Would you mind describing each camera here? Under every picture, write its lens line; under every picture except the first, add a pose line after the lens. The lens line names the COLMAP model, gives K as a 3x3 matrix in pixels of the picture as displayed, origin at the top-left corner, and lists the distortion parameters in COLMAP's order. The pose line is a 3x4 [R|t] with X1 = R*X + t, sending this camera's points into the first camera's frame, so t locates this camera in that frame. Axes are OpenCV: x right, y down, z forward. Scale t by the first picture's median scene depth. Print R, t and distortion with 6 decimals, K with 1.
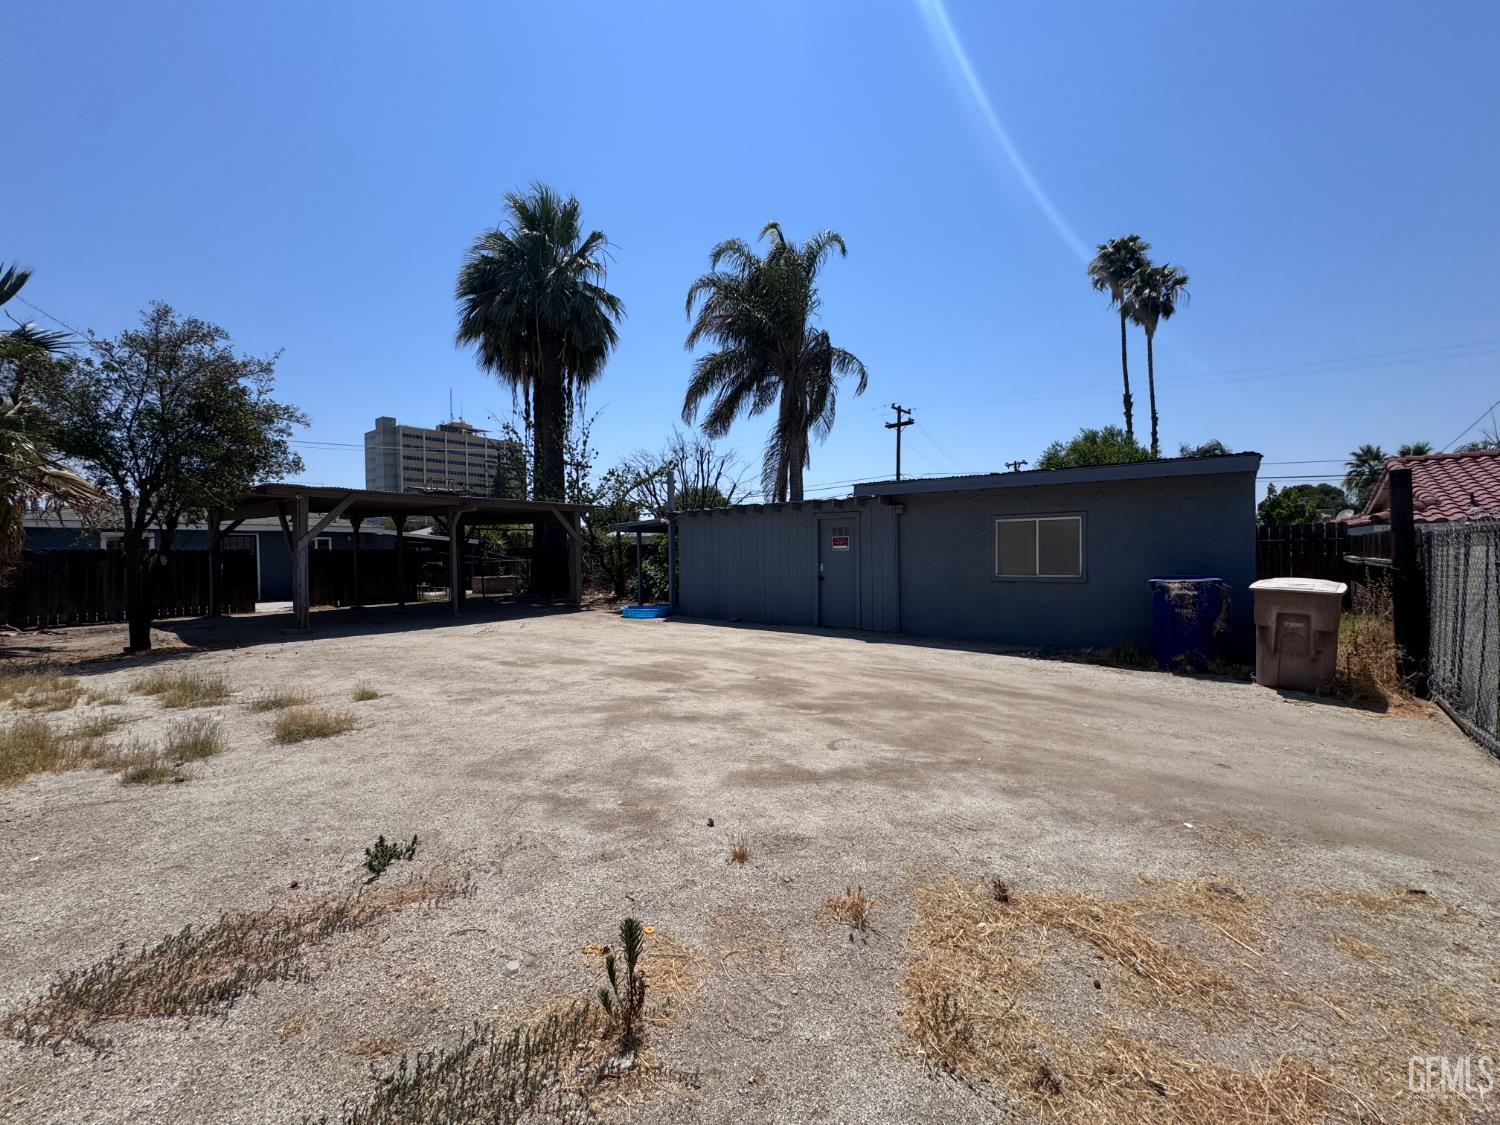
lens RADIAL K [[595.3, 0, 756.1], [0, 595.3, 562.4], [0, 0, 1]] dist [0.001323, 0.000199]
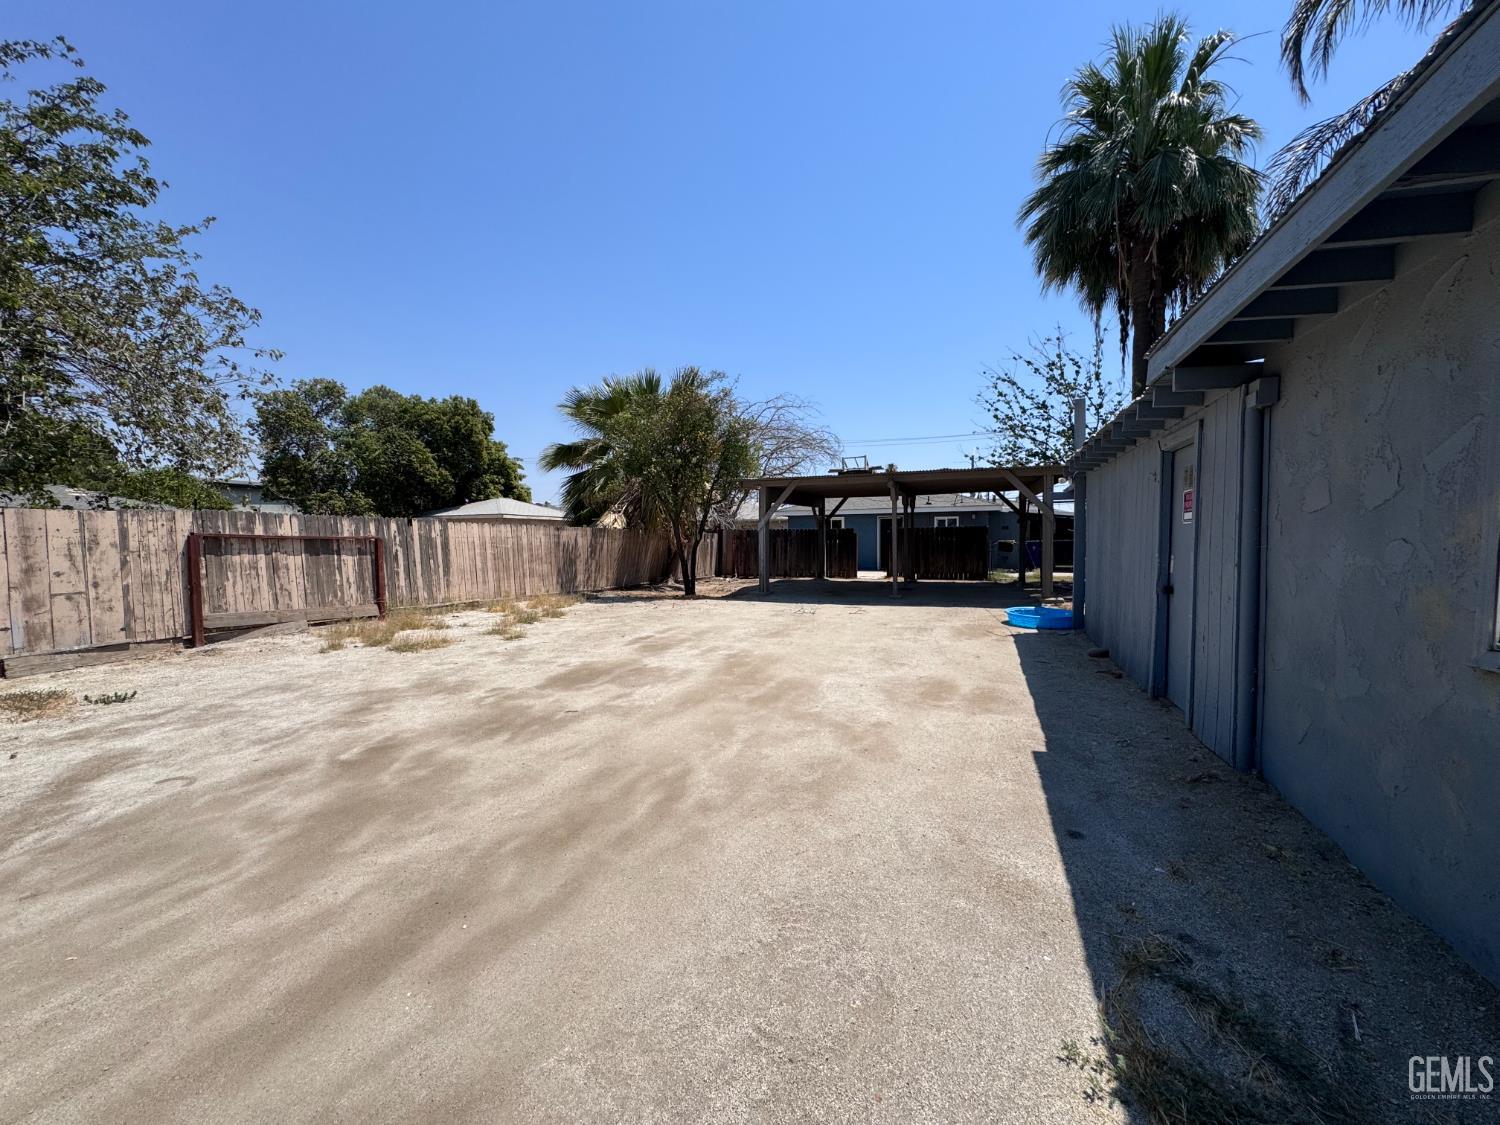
lens RADIAL K [[595.3, 0, 754.3], [0, 595.3, 564.0], [0, 0, 1]] dist [0.001323, 0.000199]
pose [[0.296628, 0.050946, -0.953633, 0.950804], [-0.009942, 0.998687, 0.050260, -0.024974], [0.954941, -0.005427, 0.296745, 1.294171]]
